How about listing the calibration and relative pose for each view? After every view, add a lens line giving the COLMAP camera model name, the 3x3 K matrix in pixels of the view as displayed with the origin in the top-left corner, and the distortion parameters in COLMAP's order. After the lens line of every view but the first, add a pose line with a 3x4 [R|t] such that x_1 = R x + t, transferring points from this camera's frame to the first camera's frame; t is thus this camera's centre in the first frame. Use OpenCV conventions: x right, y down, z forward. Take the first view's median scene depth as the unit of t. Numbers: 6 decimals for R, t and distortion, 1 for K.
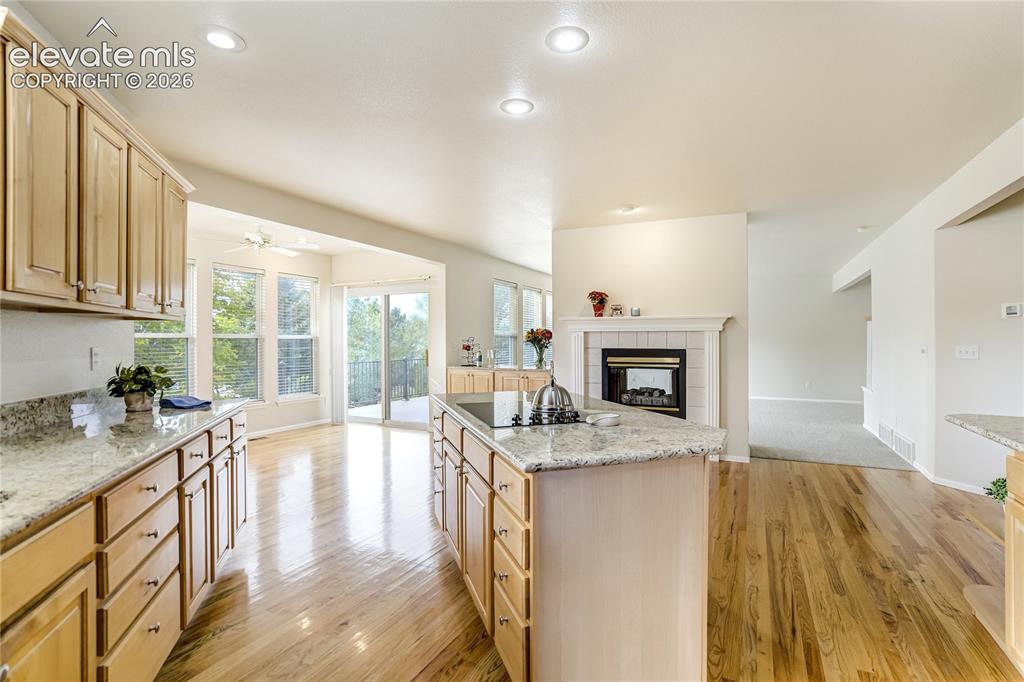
lens RADIAL K [[477.9, 0, 508.8], [0, 477.9, 341.1], [0, 0, 1]] dist [-0.034614, 0.012808]
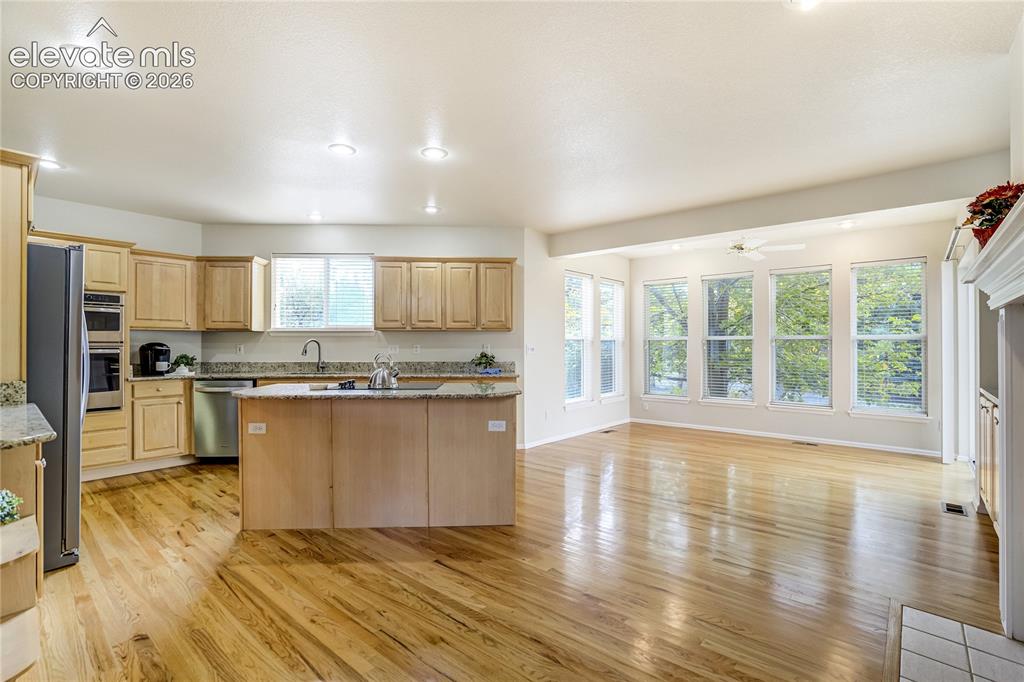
lens RADIAL K [[477.9, 0, 515.7], [0, 477.9, 345.8], [0, 0, 1]] dist [-0.034614, 0.012808]
pose [[-0.246772, -0.005364, -0.969059, 0.596048], [0.004292, 0.999969, -0.006628, 0.016006], [0.969064, -0.005795, -0.246742, 0.762073]]
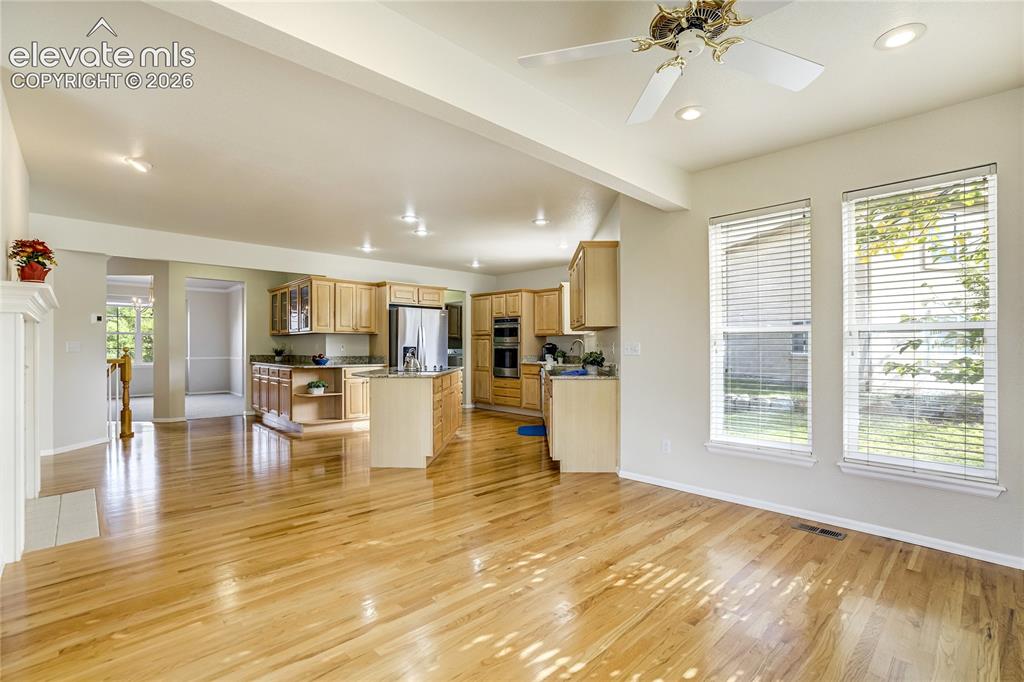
lens RADIAL K [[477.9, 0, 513.7], [0, 477.9, 352.0], [0, 0, 1]] dist [-0.034614, 0.012808]
pose [[-0.936153, -0.007145, 0.351522, -0.530965], [-0.003281, 0.999928, 0.011584, 0.012433], [-0.351579, 0.009691, -0.936108, 1.346185]]
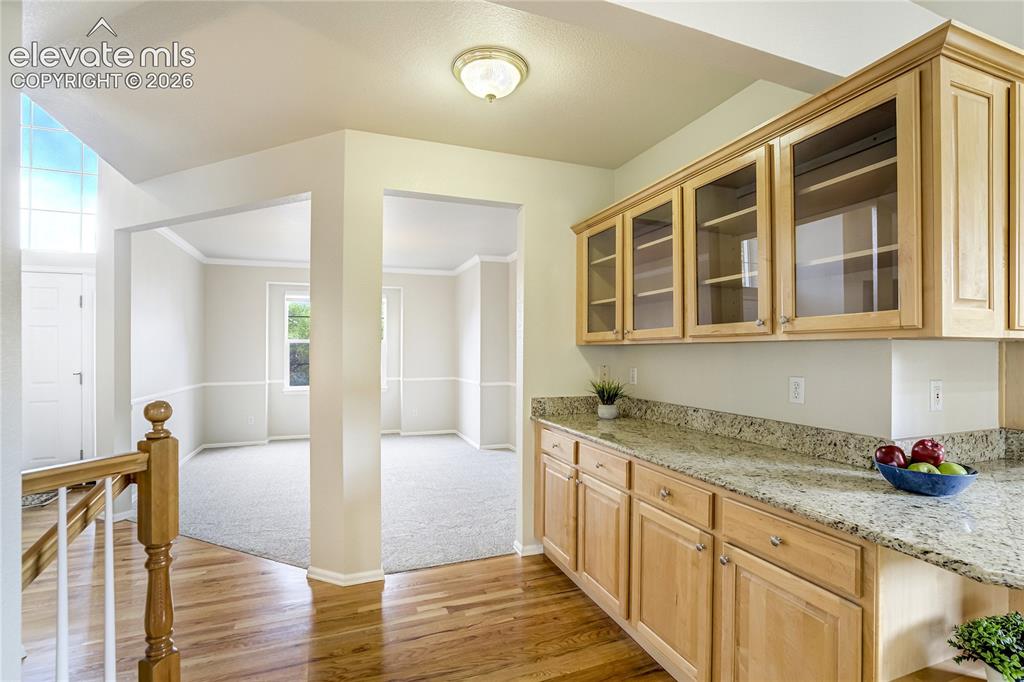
lens RADIAL K [[477.9, 0, 517.0], [0, 477.9, 347.6], [0, 0, 1]] dist [-0.034614, 0.012808]
pose [[-0.739207, 0.002266, 0.673474, 0.411041], [-0.001400, 0.999987, -0.004901, -0.015256], [-0.673476, -0.004566, -0.739195, 0.667883]]
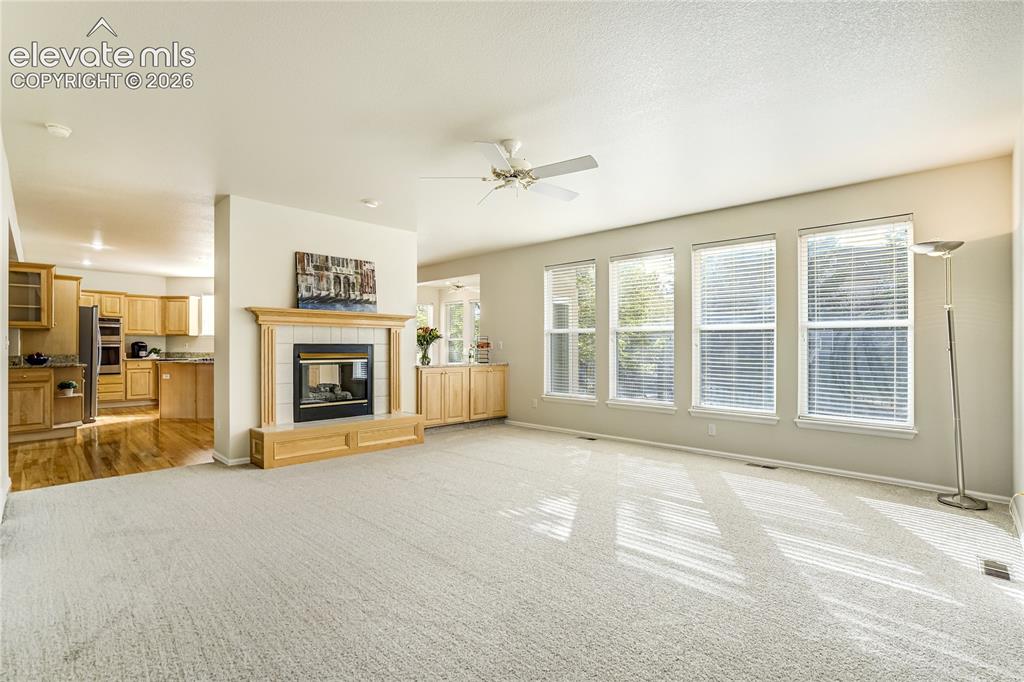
lens RADIAL K [[477.9, 0, 522.0], [0, 477.9, 346.4], [0, 0, 1]] dist [-0.034614, 0.012808]
pose [[-0.285062, -0.004073, -0.958500, 1.155361], [0.000247, 0.999991, -0.004323, 0.026989], [0.958509, -0.001469, -0.285058, 1.723050]]
